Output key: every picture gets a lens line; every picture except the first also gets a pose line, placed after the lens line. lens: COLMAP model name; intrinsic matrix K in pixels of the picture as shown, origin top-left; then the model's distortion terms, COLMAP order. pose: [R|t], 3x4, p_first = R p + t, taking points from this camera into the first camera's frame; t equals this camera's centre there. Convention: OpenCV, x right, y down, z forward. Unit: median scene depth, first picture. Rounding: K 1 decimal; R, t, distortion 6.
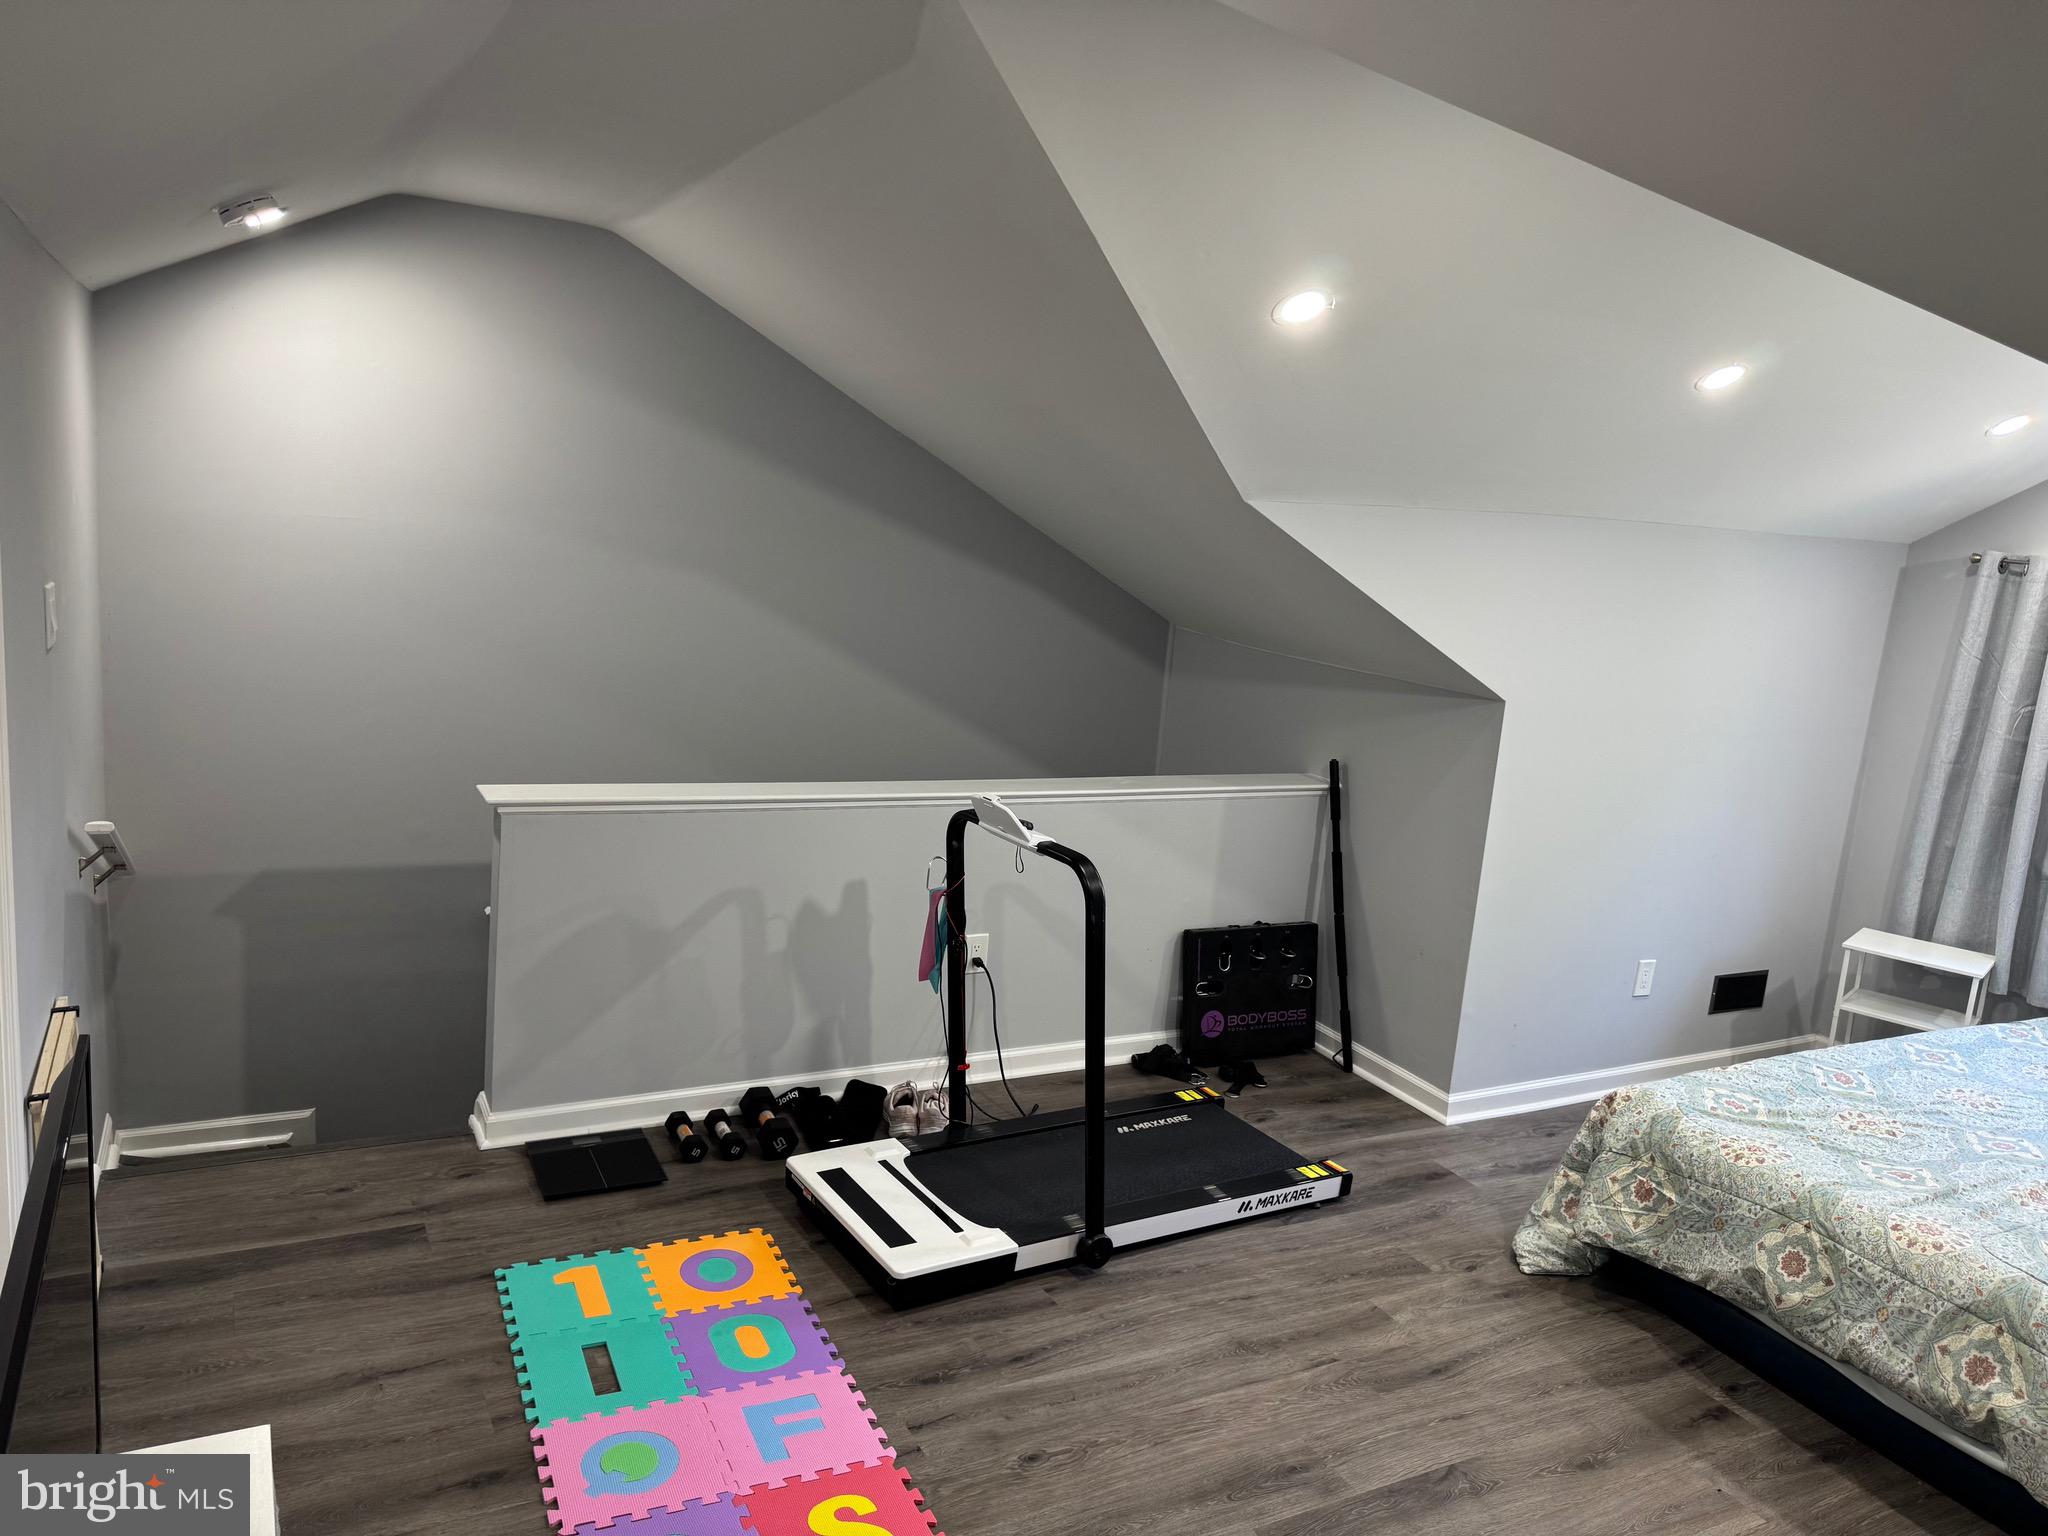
lens RADIAL K [[1459.1, 0, 1040.0], [0, 1459.1, 768.8], [0, 0, 1]] dist [0.017088, 0.005953]
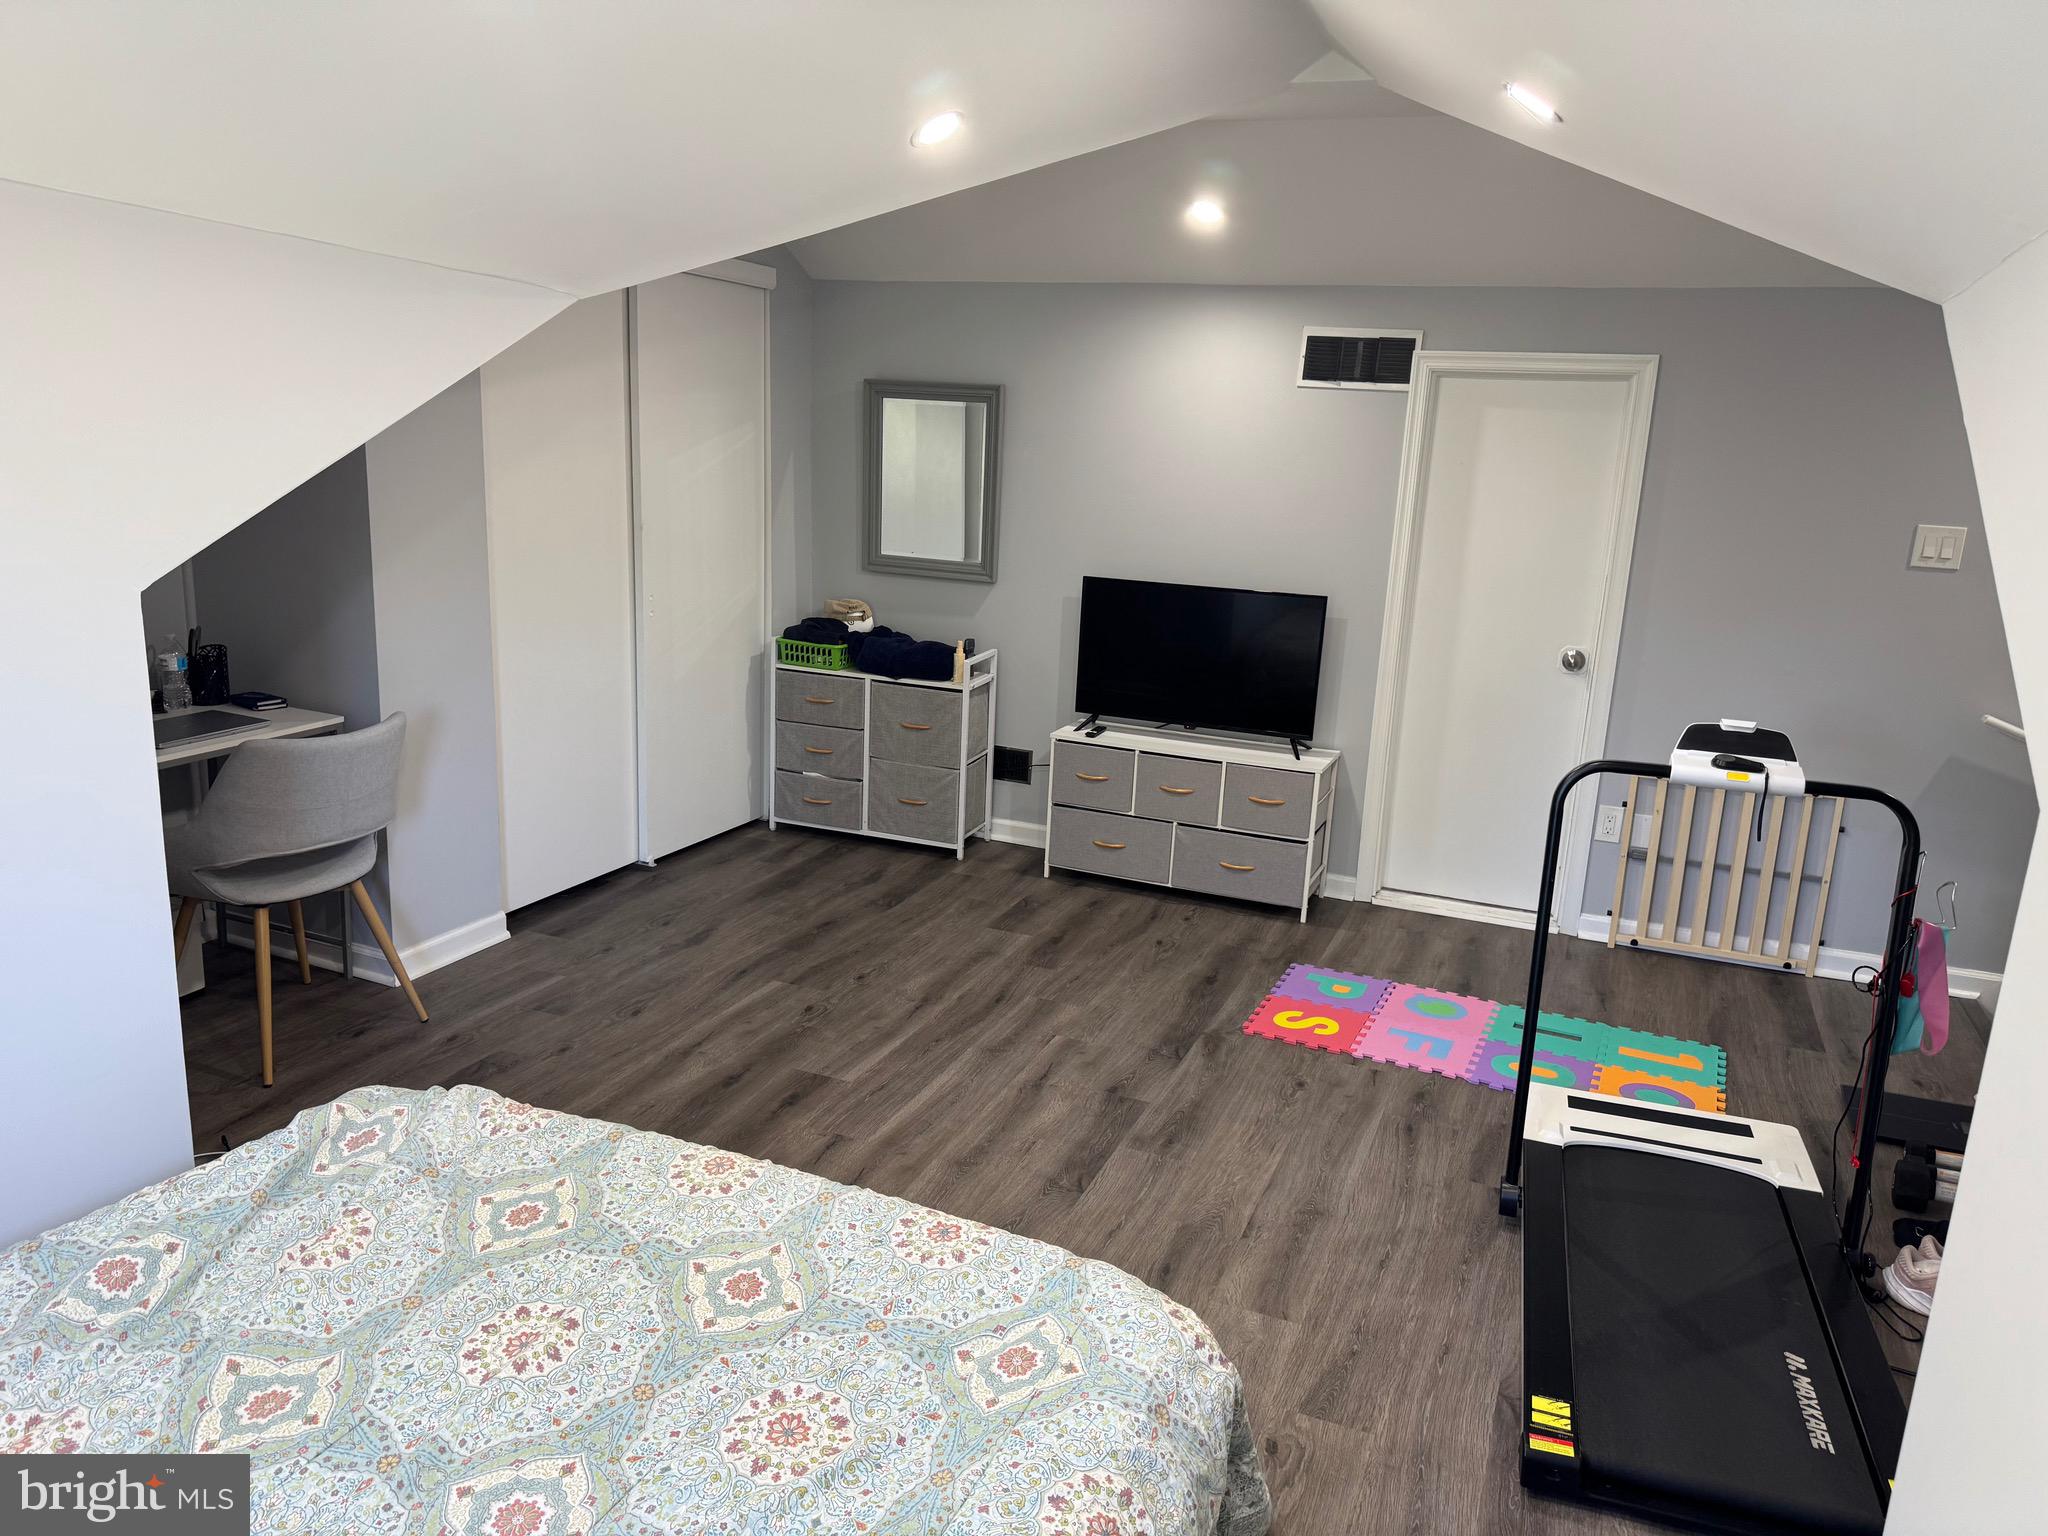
lens RADIAL K [[1417.9, 0, 1023.6], [0, 1417.9, 759.3], [0, 0, 1]] dist [0.259404, -0.454520]
pose [[-0.775302, 0.019135, -0.631300, 0.857127], [-0.218983, 0.929396, 0.297104, -0.130418], [0.592413, 0.368589, -0.716372, 1.396273]]
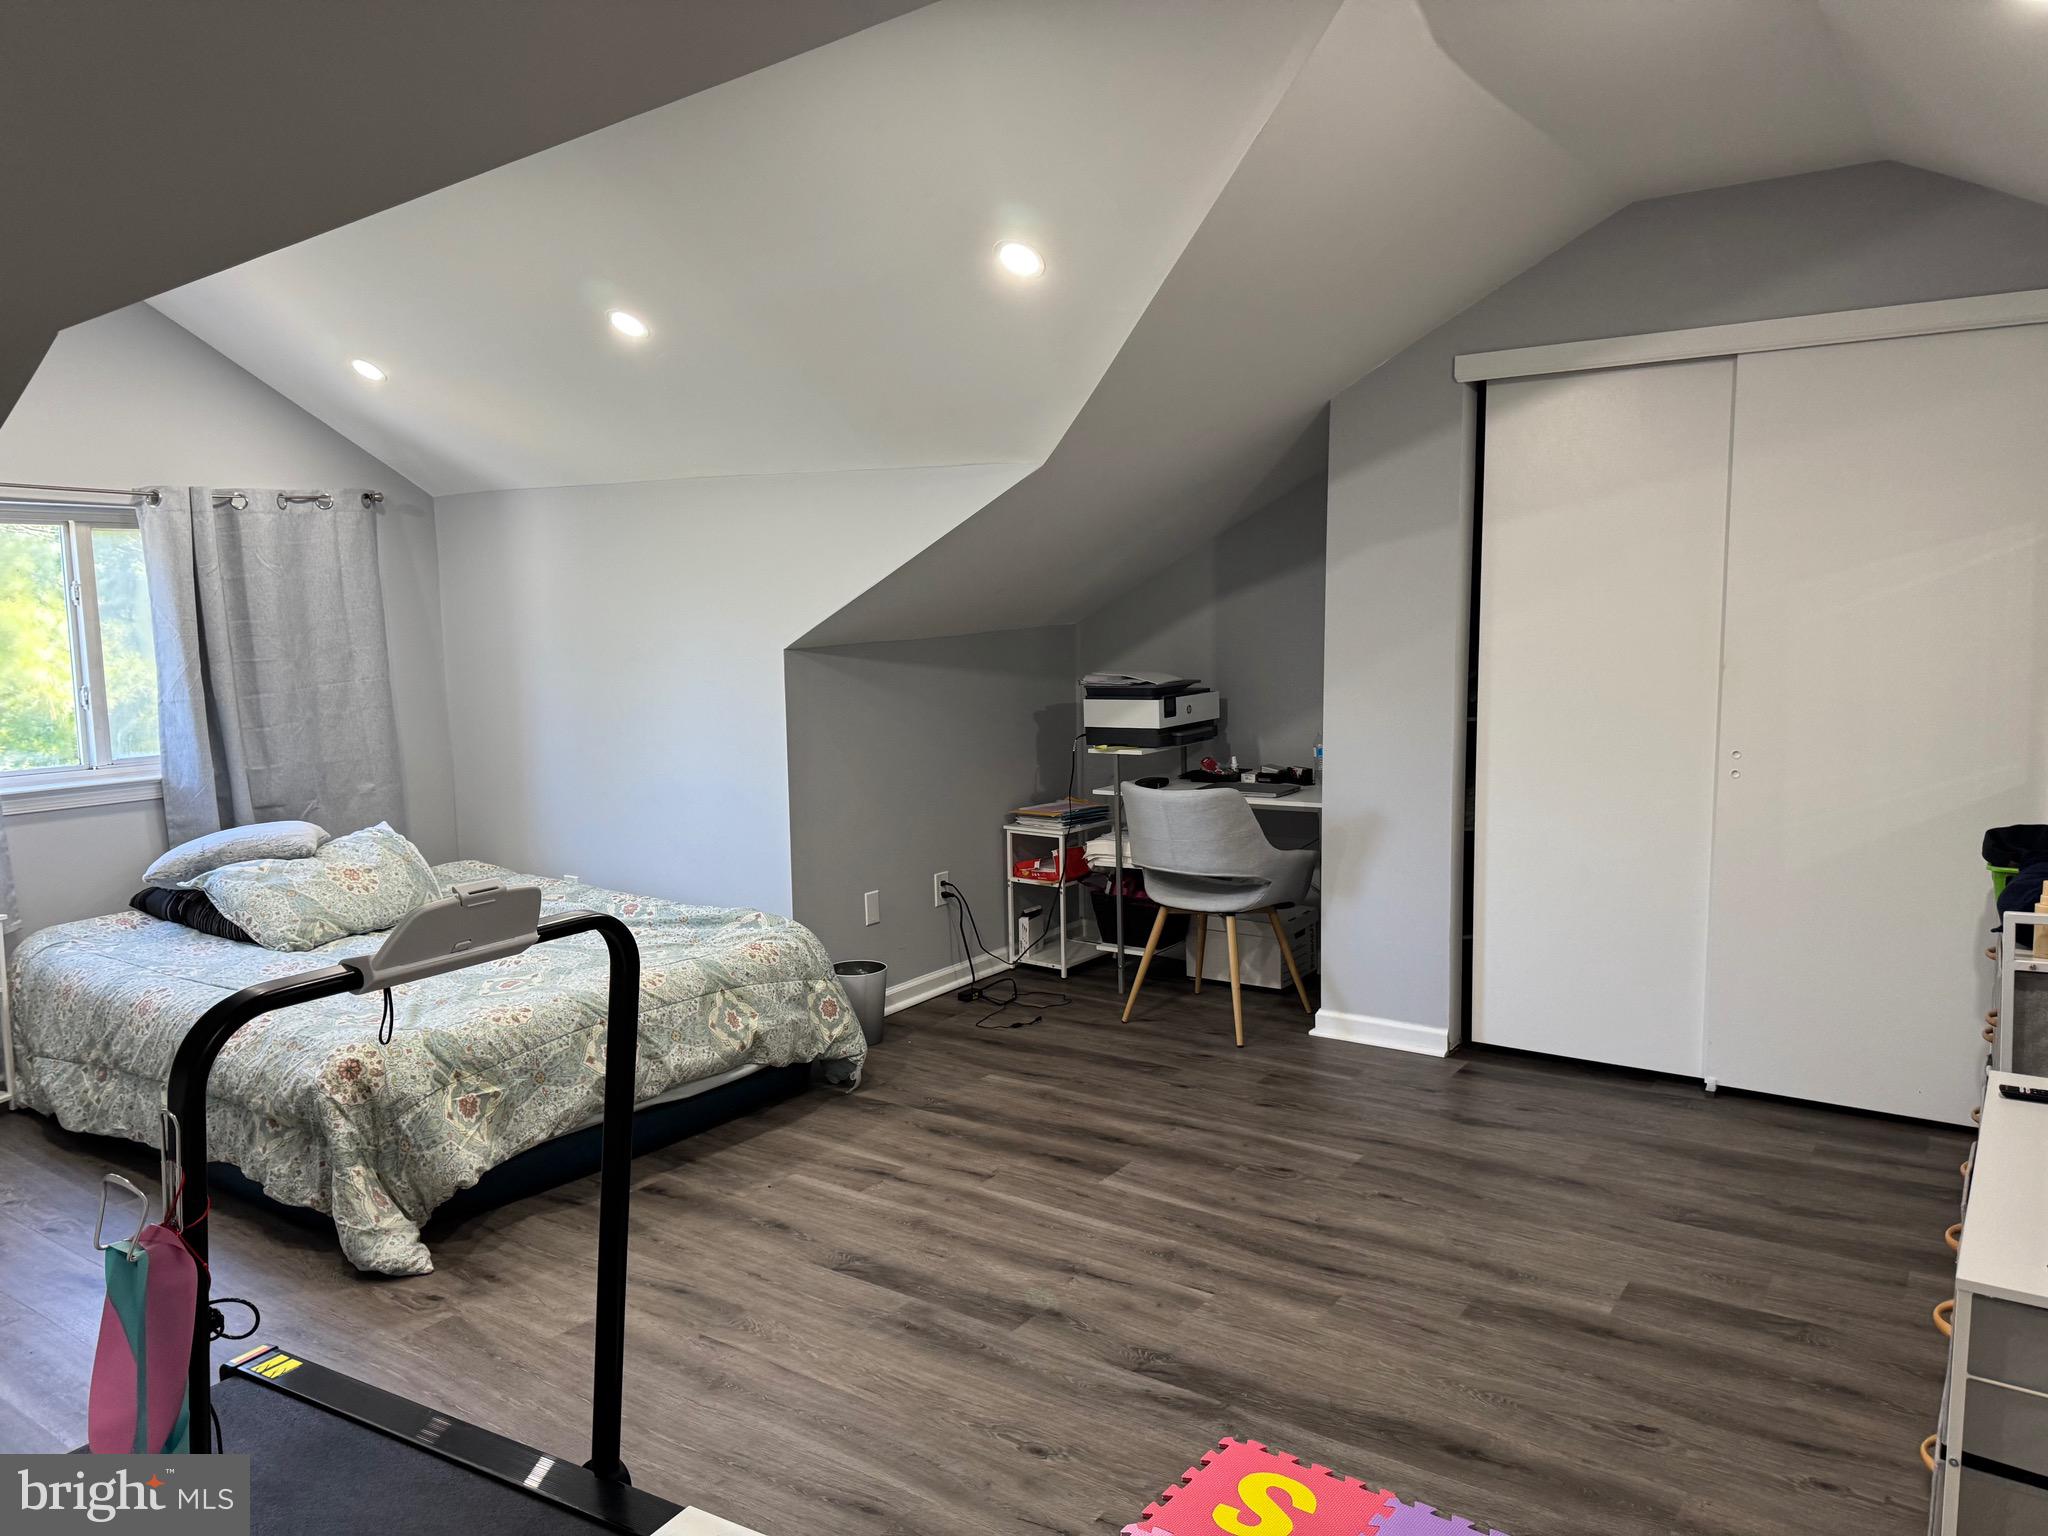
lens RADIAL K [[1441.8, 0, 1027.1], [0, 1441.8, 771.4], [0, 0, 1]] dist [0.113453, -0.162158]
pose [[-0.435195, -0.175772, 0.883012, -0.591271], [0.135738, 0.956738, 0.257347, -0.130667], [-0.890046, 0.231854, -0.392508, 1.032953]]
